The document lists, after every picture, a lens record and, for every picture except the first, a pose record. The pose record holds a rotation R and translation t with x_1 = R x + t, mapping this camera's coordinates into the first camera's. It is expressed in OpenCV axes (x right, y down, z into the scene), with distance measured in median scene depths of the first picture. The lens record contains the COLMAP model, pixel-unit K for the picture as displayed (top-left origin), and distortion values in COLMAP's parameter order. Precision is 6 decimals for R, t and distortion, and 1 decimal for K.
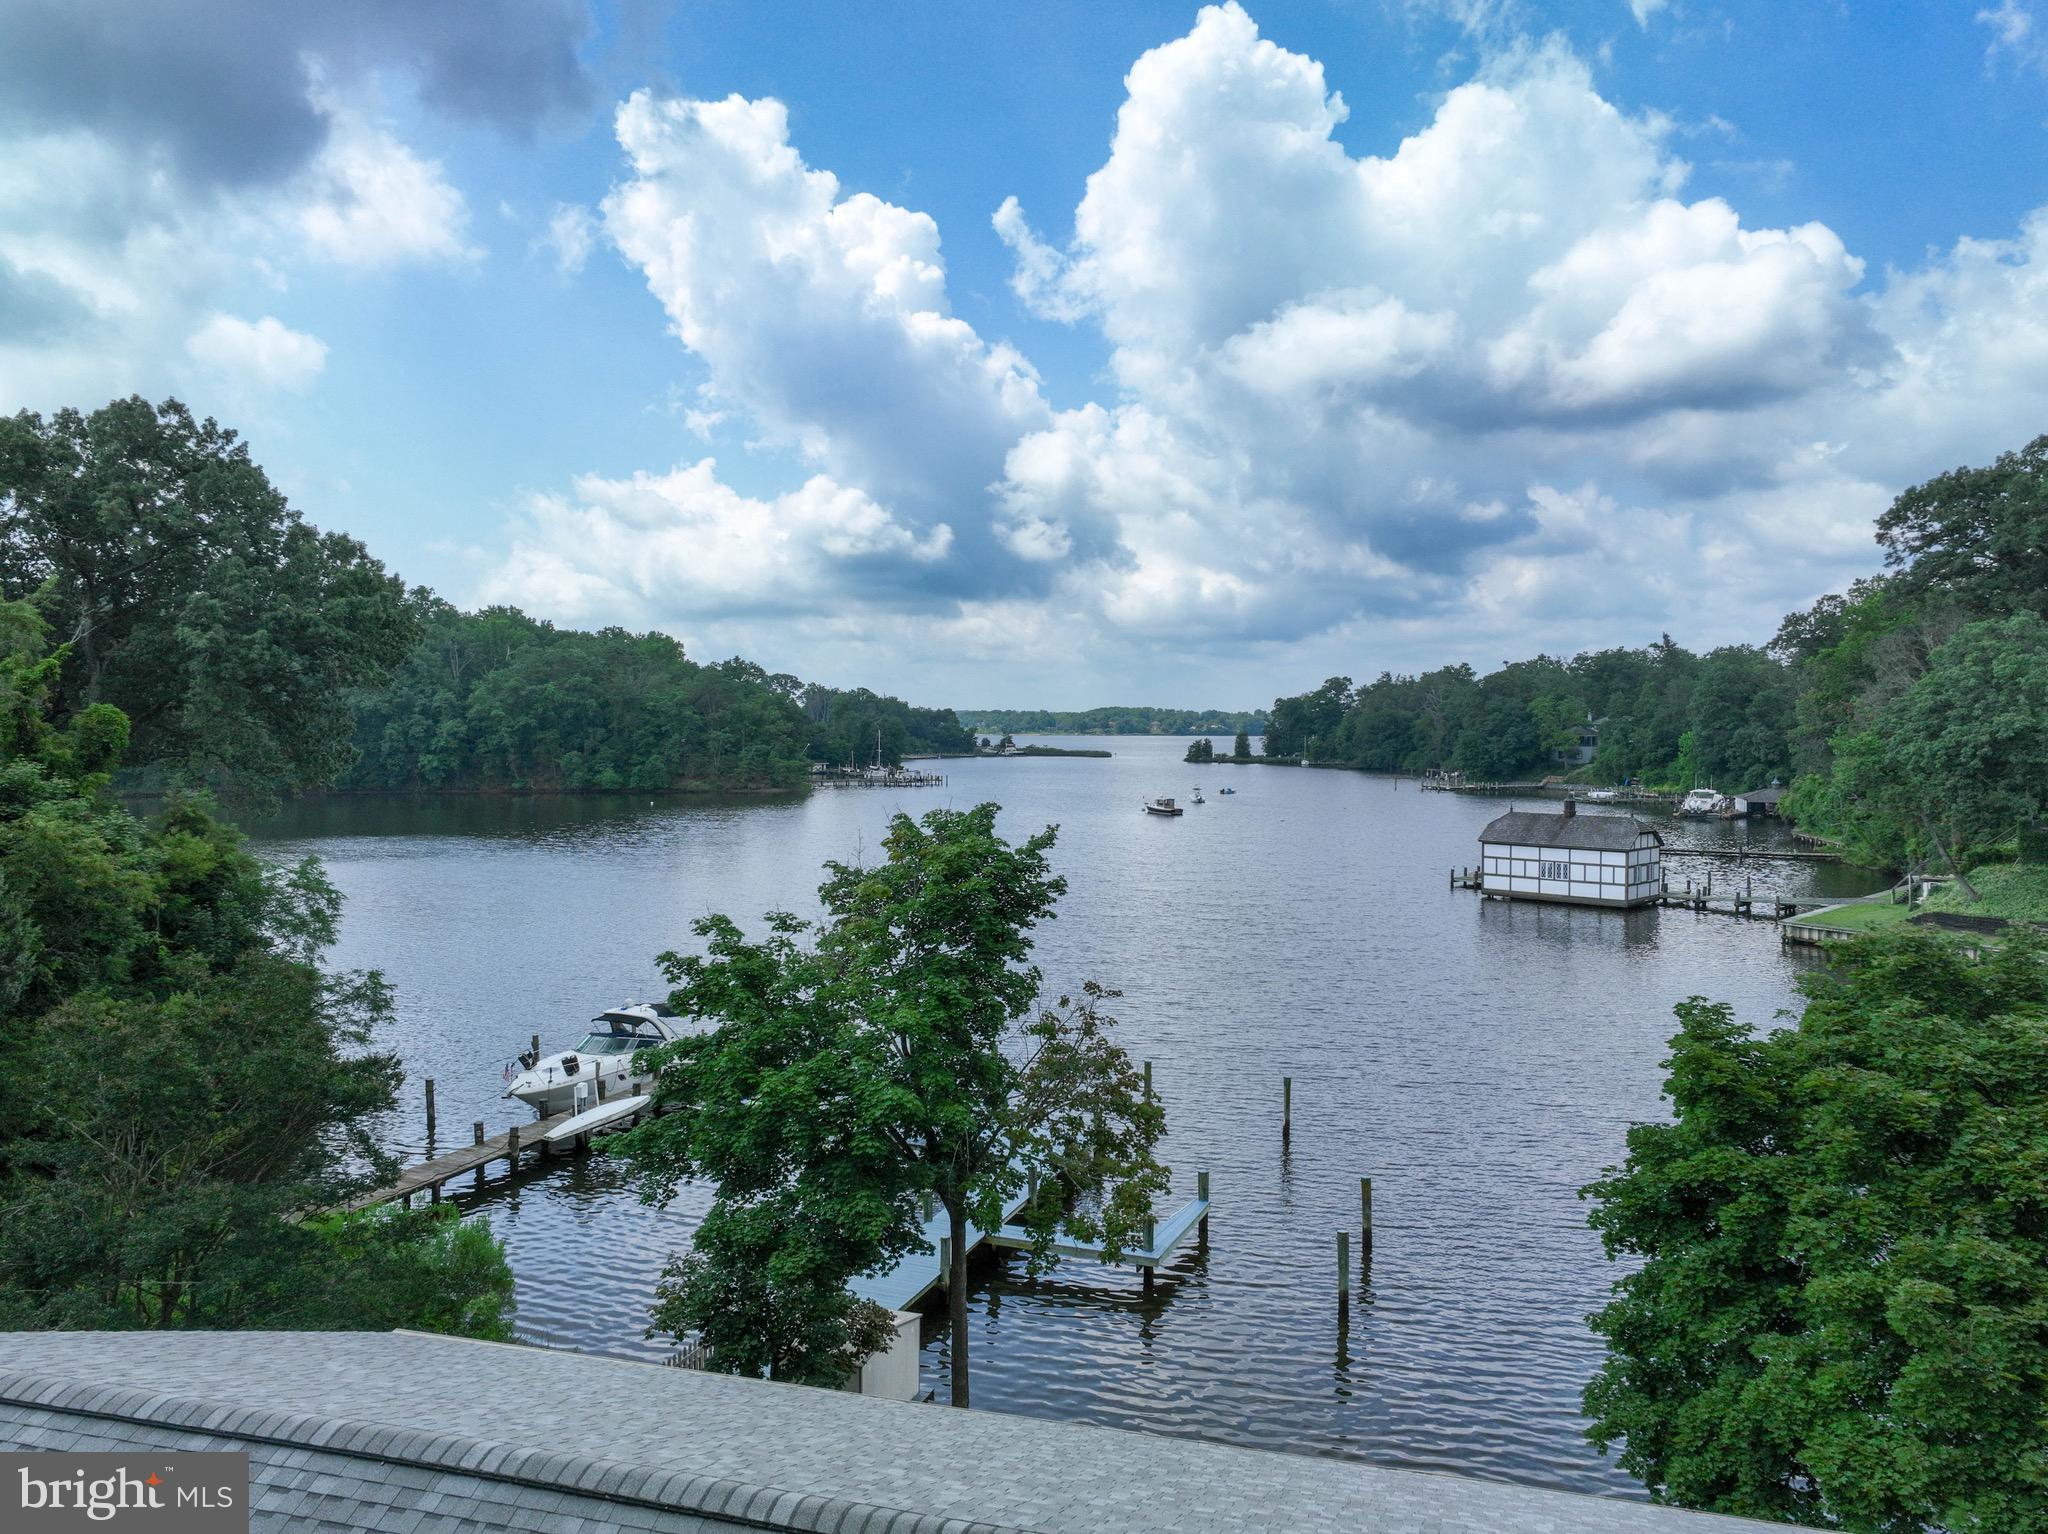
lens RADIAL K [[1435.8, 0, 1023.3], [0, 1435.8, 756.8], [0, 0, 1]] dist [0.001637, 0.009908]
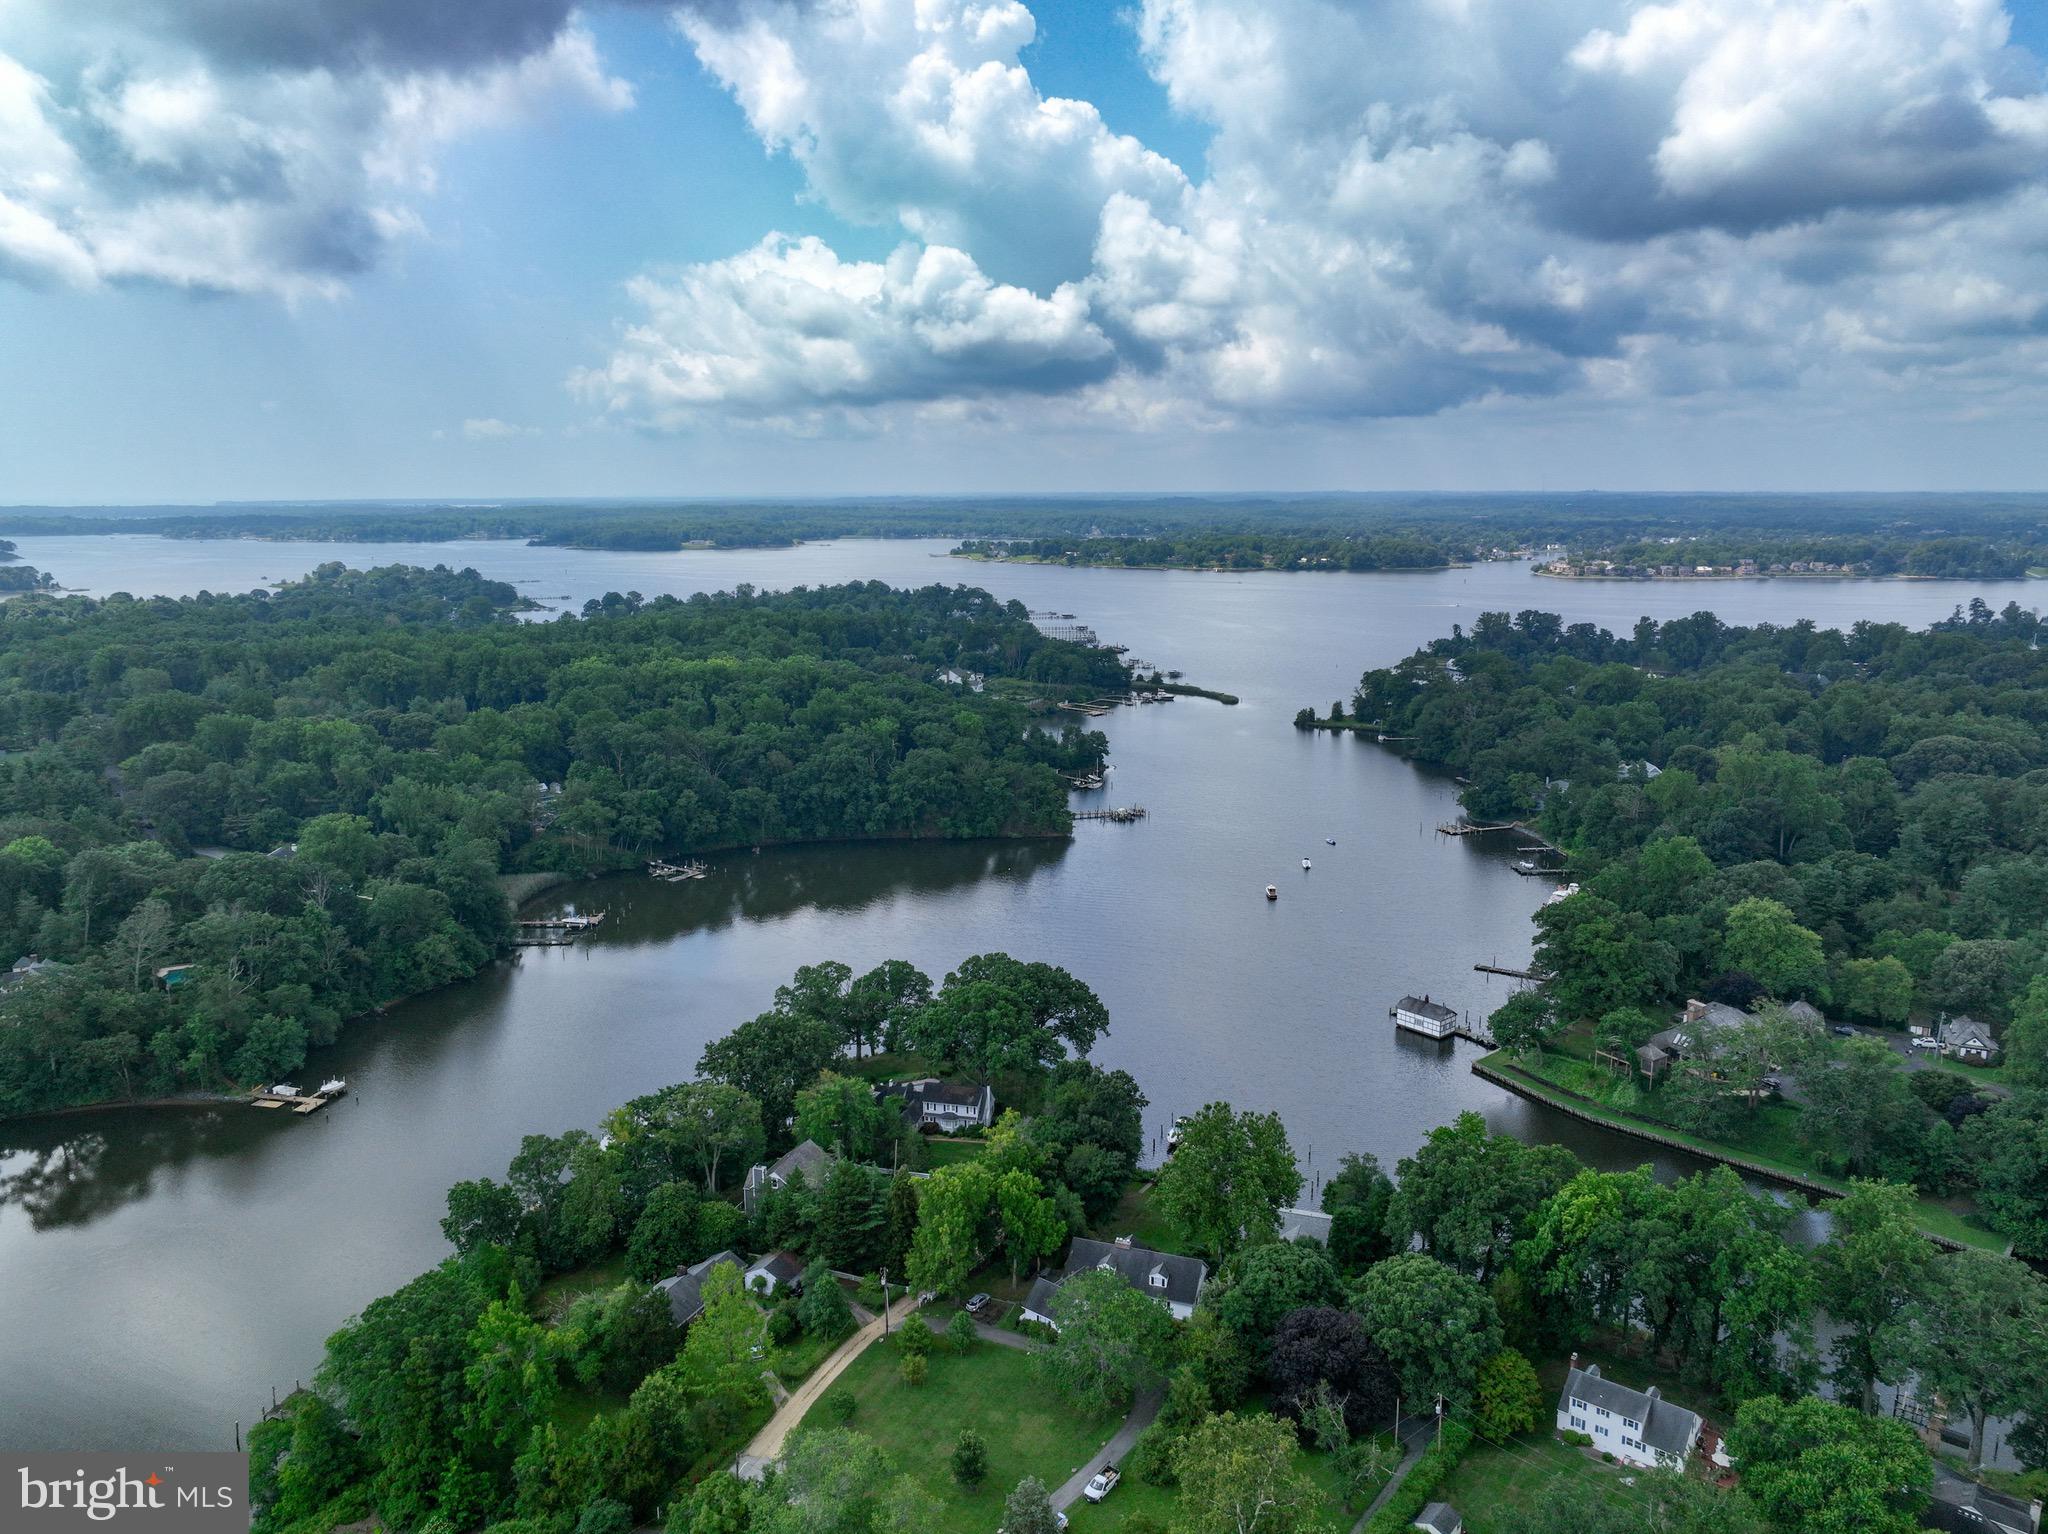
lens RADIAL K [[1435.8, 0, 1023.3], [0, 1435.8, 756.8], [0, 0, 1]] dist [0.001637, 0.009908]
pose [[0.997378, 0.005728, -0.072141, -0.091259], [0.005874, 0.987165, 0.159595, -0.361168], [0.072129, -0.159600, 0.984543, -0.729411]]
